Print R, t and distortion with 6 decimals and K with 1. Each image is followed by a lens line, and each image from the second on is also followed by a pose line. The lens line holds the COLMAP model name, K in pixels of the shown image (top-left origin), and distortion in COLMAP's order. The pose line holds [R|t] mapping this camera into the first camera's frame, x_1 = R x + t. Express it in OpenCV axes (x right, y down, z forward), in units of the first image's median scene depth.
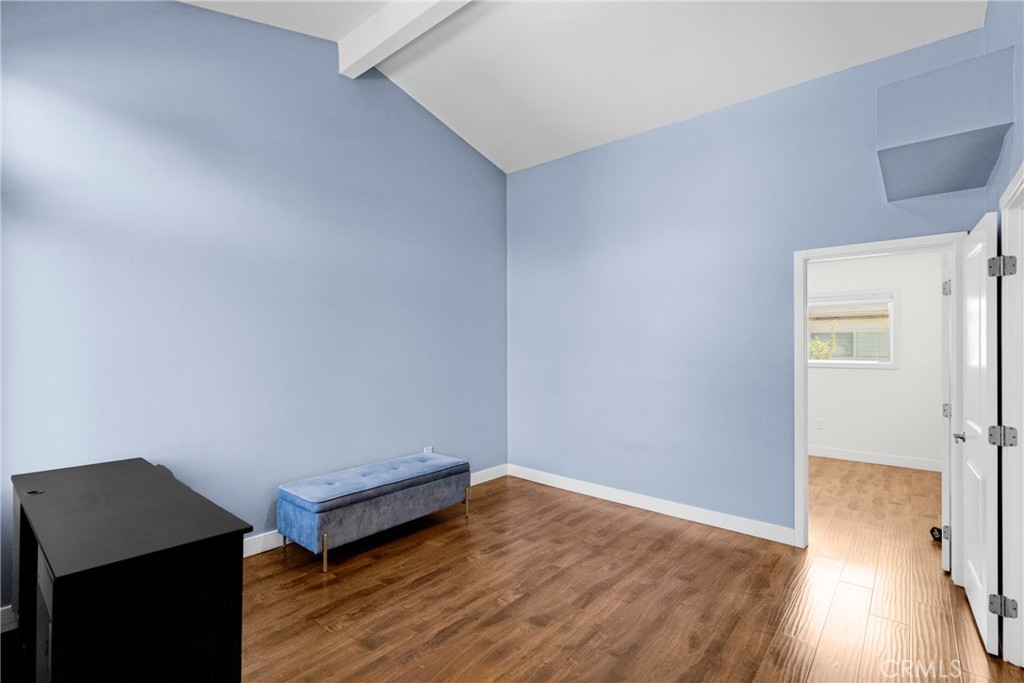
lens RADIAL K [[471.5, 0, 507.9], [0, 471.5, 342.0], [0, 0, 1]] dist [-0.000949, 0.000782]
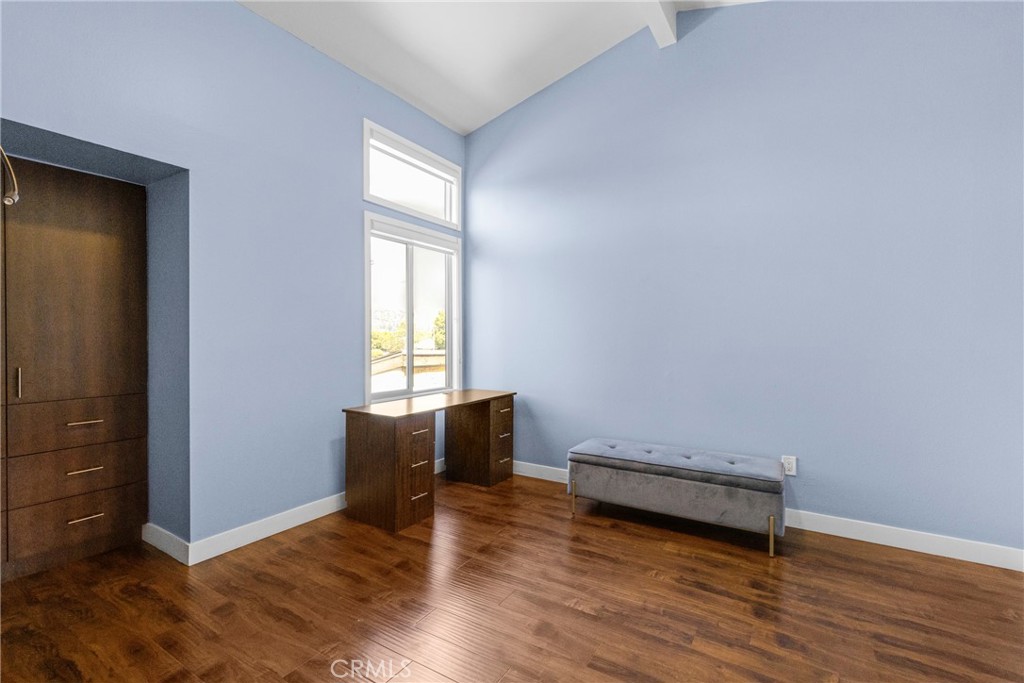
lens RADIAL K [[471.5, 0, 506.7], [0, 471.5, 340.4], [0, 0, 1]] dist [-0.000949, 0.000782]
pose [[0.130721, 0.003046, -0.991415, 0.660965], [0.003535, 0.999987, 0.003538, 0.049227], [0.991413, -0.003967, 0.130708, 0.605823]]
